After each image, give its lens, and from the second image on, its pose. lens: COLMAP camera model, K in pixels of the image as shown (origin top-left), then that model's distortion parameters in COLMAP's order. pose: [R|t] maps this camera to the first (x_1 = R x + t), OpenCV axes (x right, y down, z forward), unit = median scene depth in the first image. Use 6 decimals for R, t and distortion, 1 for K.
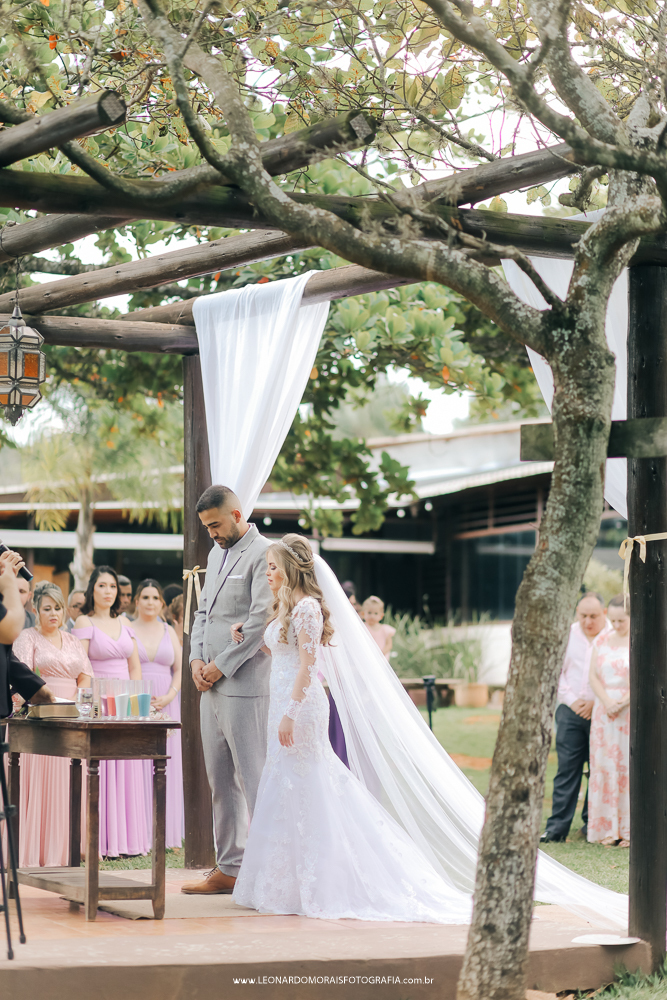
lens RADIAL K [[2388.1, 0, 333.5], [0, 2388.1, 500.0], [0, 0, 1]] dist [-0.031760, -0.113511]
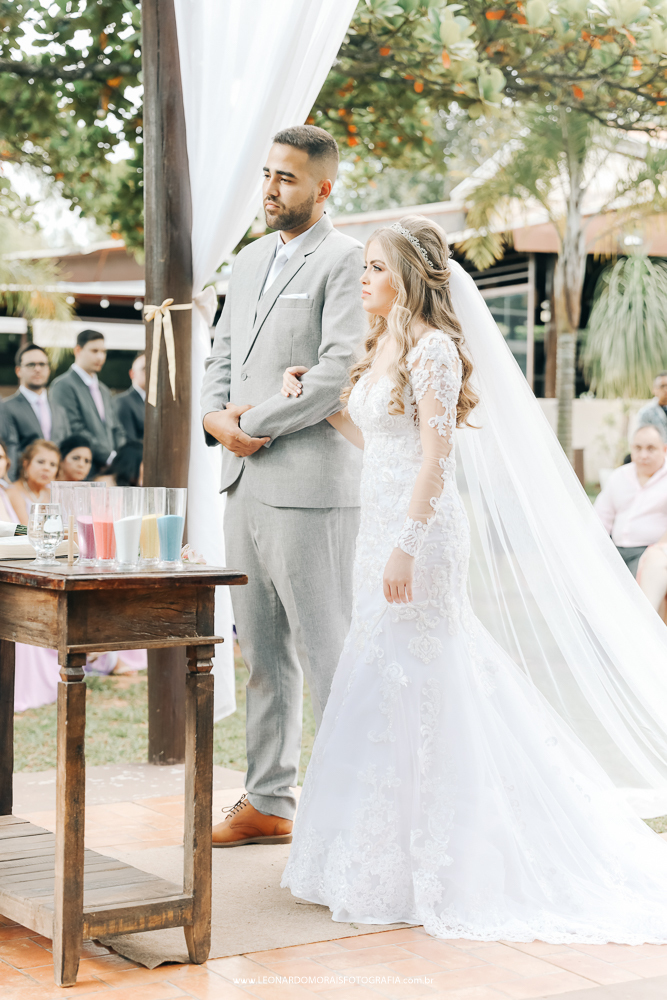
lens RADIAL K [[2346.6, 0, 333.5], [0, 2346.6, 500.0], [0, 0, 1]] dist [0.049885, 0.963333]
pose [[0.997502, 0.003533, 0.070547, -0.072790], [-0.010152, 0.995550, 0.093686, 0.028993], [-0.069902, -0.094168, 0.993099, 0.466805]]
